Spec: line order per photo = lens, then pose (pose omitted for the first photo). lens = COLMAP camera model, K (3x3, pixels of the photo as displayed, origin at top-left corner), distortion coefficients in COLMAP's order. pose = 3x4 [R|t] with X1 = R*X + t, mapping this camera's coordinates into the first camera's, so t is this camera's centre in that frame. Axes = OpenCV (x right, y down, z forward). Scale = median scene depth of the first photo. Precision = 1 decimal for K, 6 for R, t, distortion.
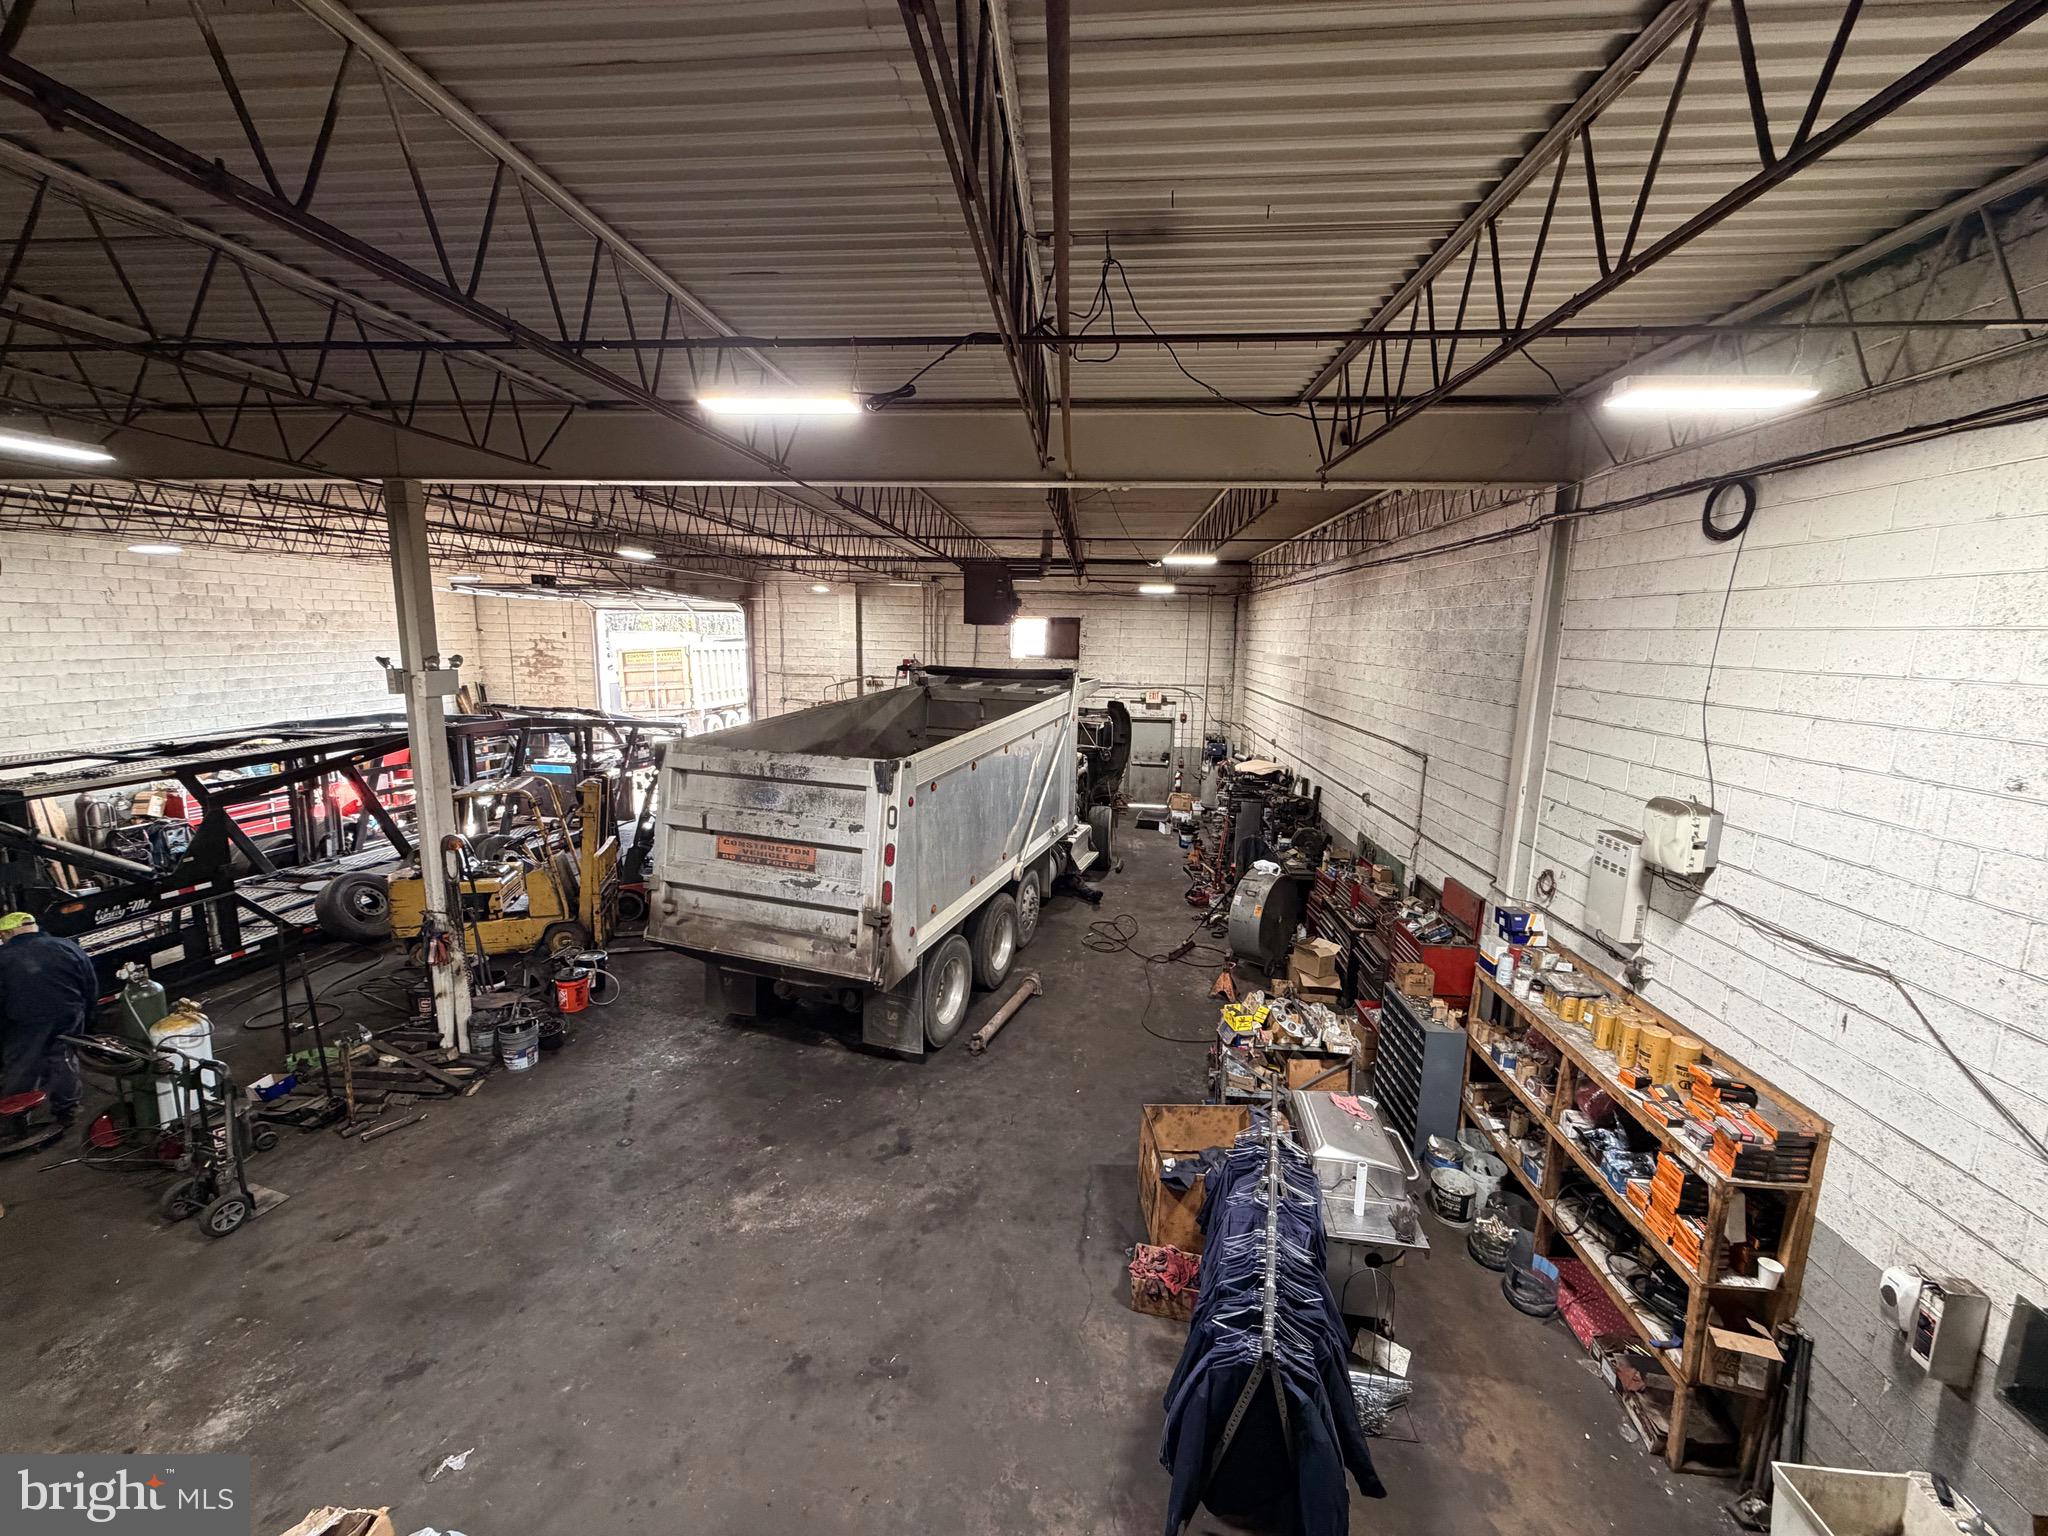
lens RADIAL K [[814.3, 0, 1021.4], [0, 814.3, 766.3], [0, 0, 1]] dist [0.000591, -0.000522]
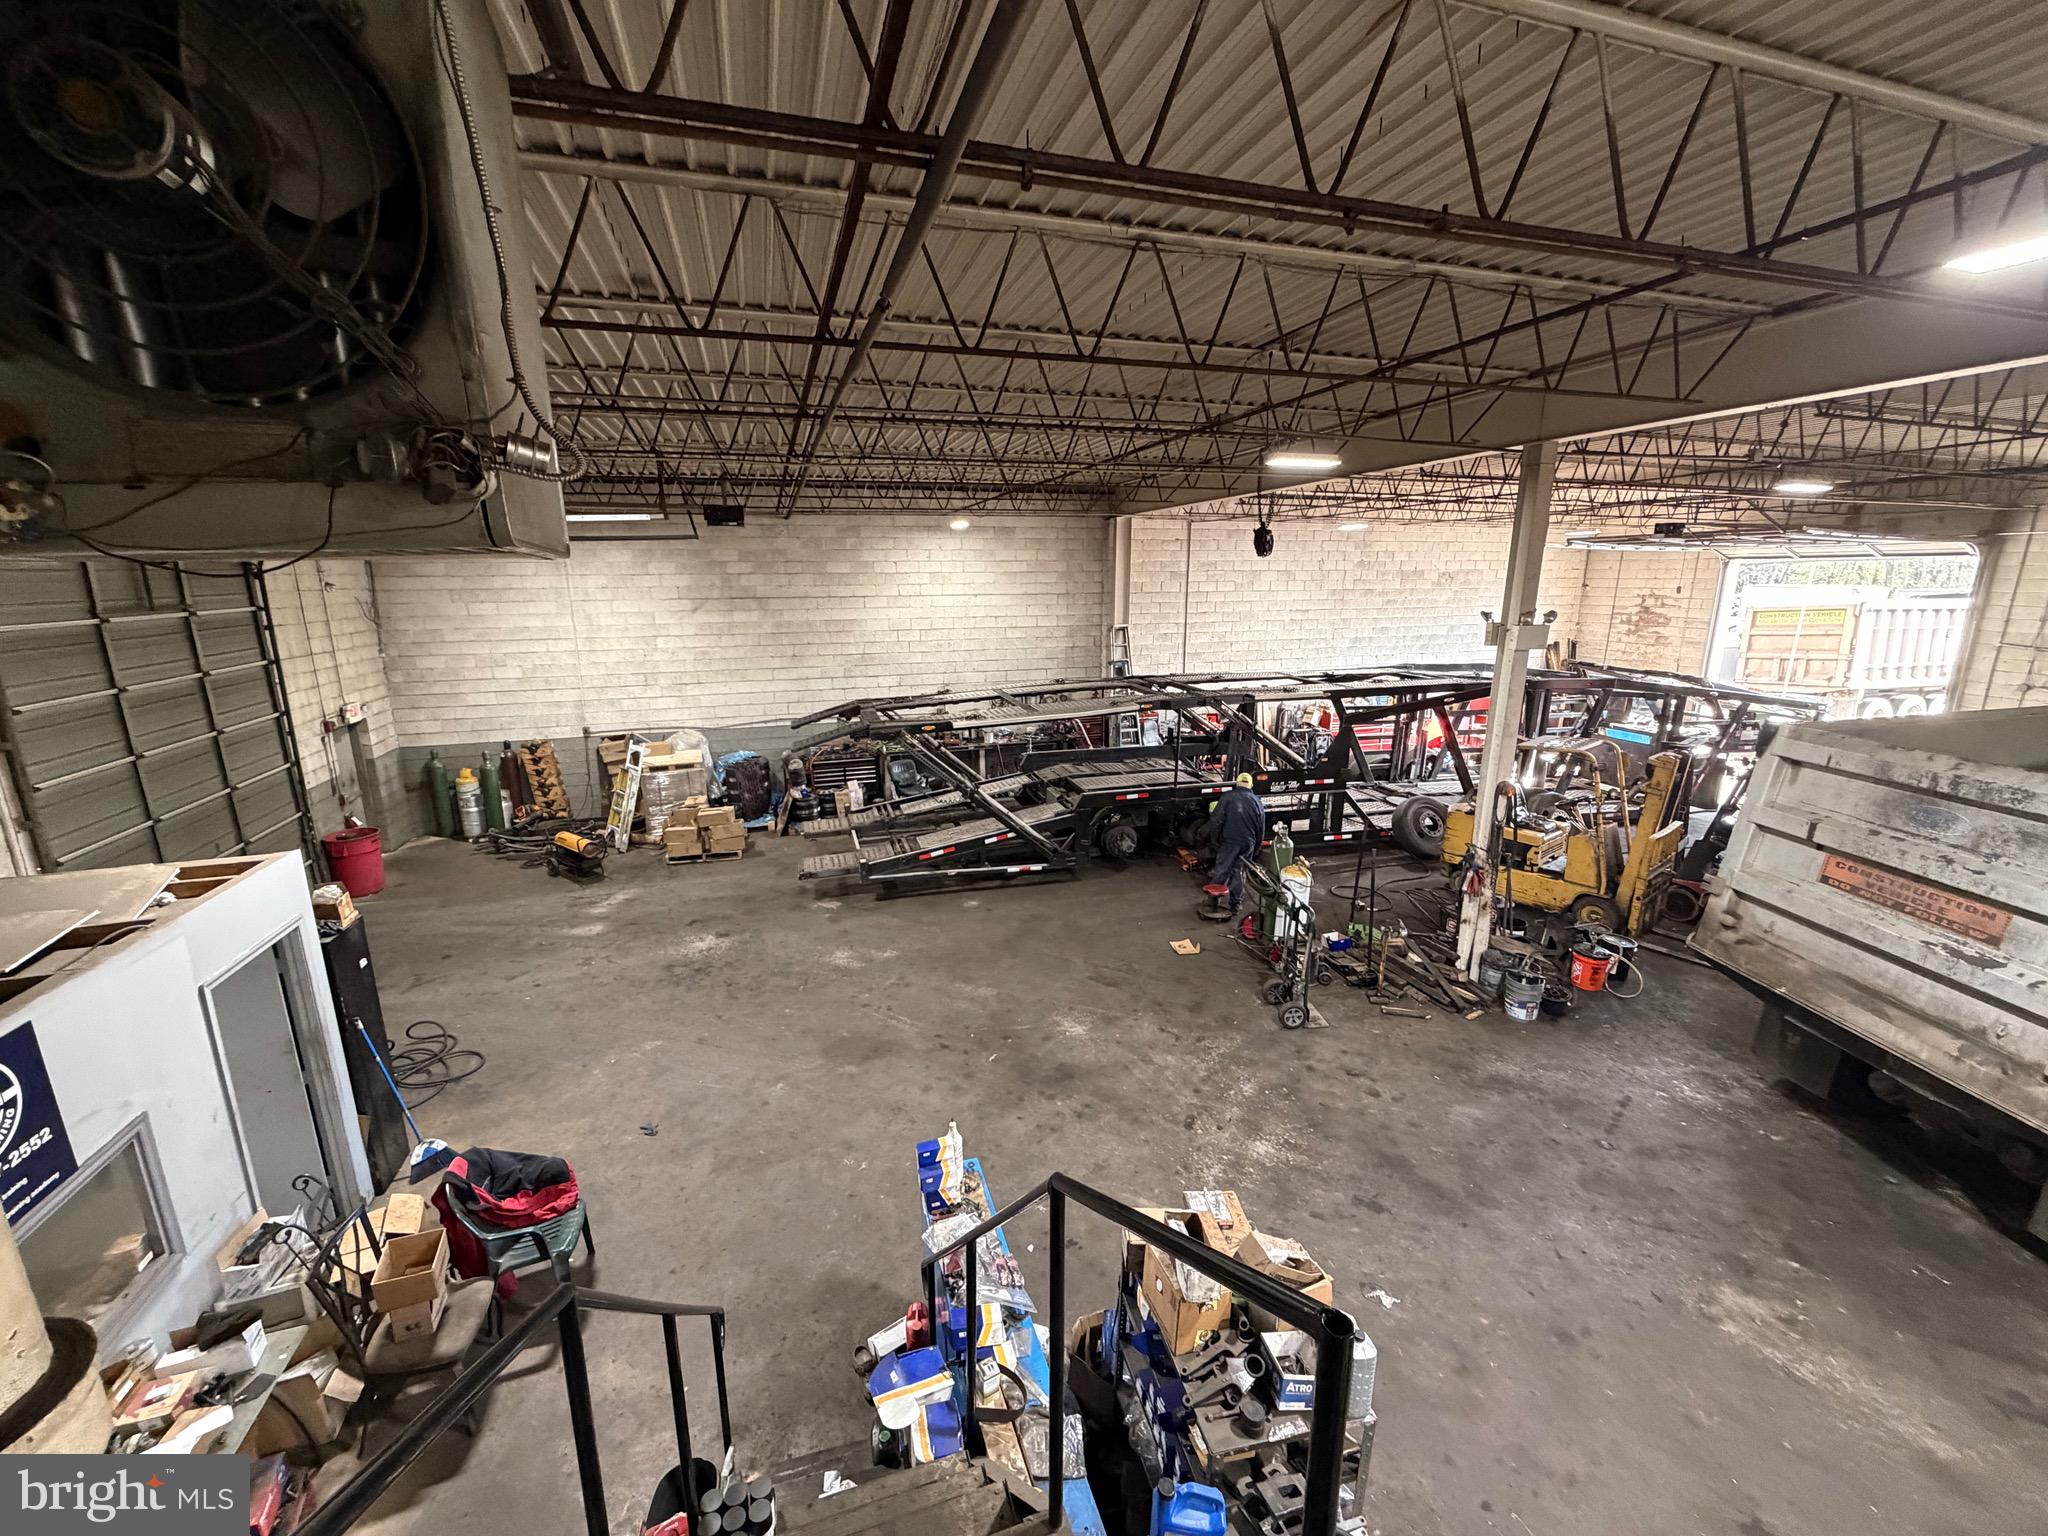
lens RADIAL K [[814.3, 0, 1019.1], [0, 814.3, 767.0], [0, 0, 1]] dist [0.000591, -0.000522]
pose [[0.381348, 0.189006, -0.904904, 0.013793], [-0.140189, 0.979378, 0.145482, 0.000478], [0.913740, 0.071378, 0.399980, -0.007340]]
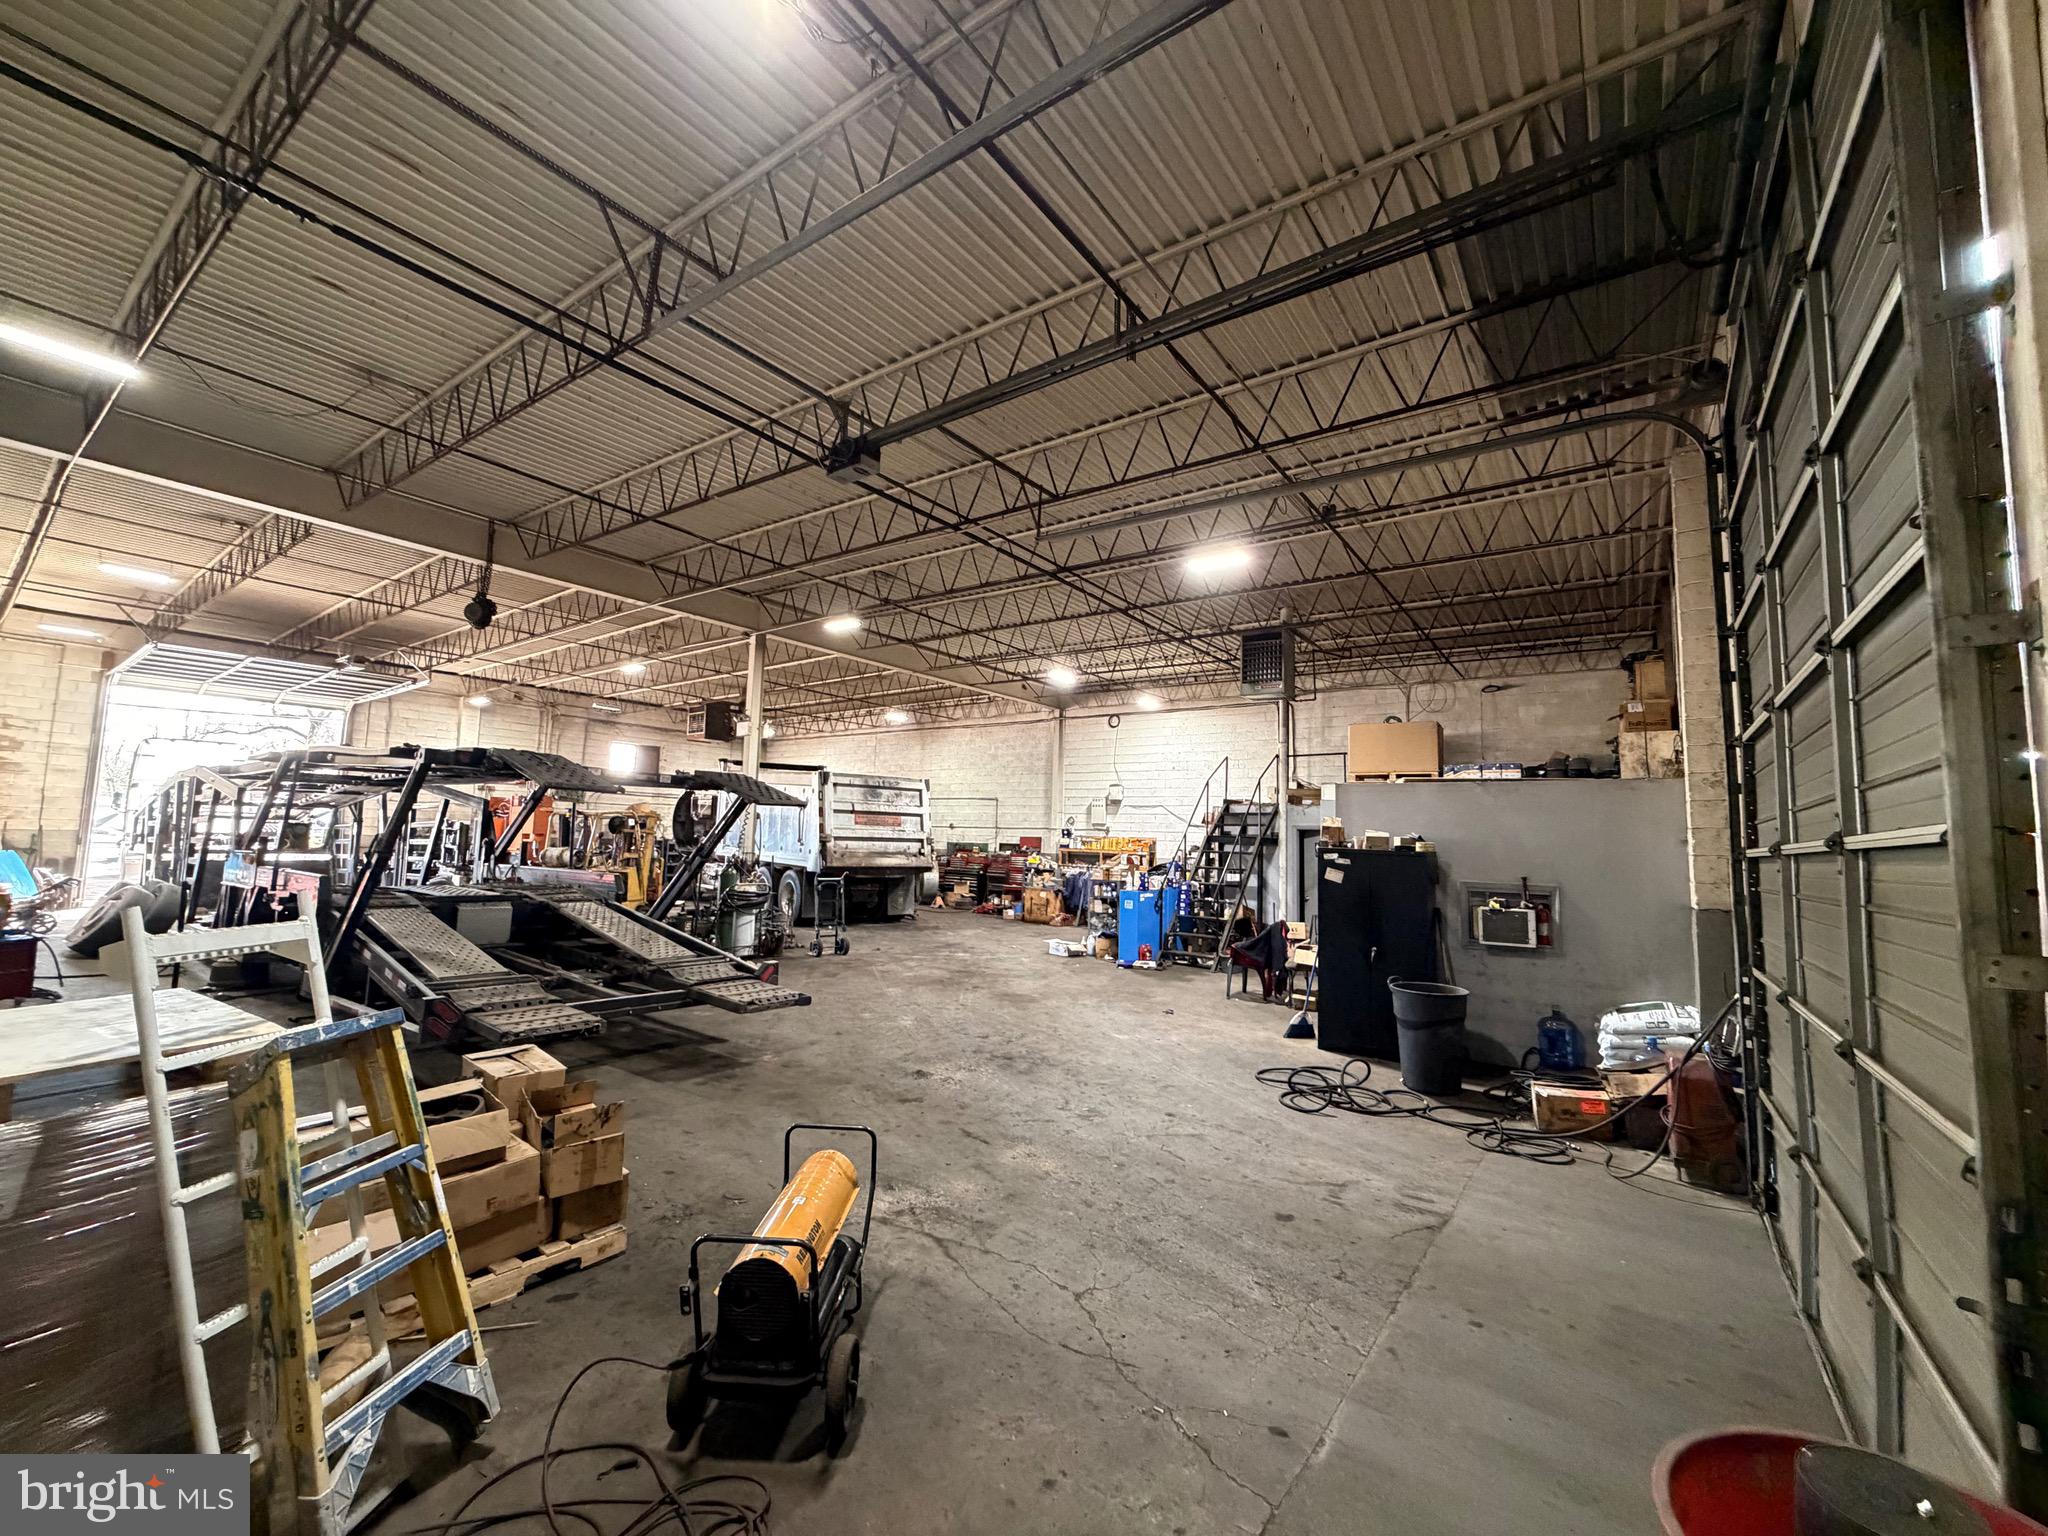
lens RADIAL K [[814.3, 0, 1023.3], [0, 814.3, 763.2], [0, 0, 1]] dist [0.000591, -0.000522]
pose [[0.509900, 0.070311, 0.857356, -1.928417], [0.127003, 0.979579, -0.155867, 0.332573], [-0.850807, 0.188363, 0.490558, -0.458411]]
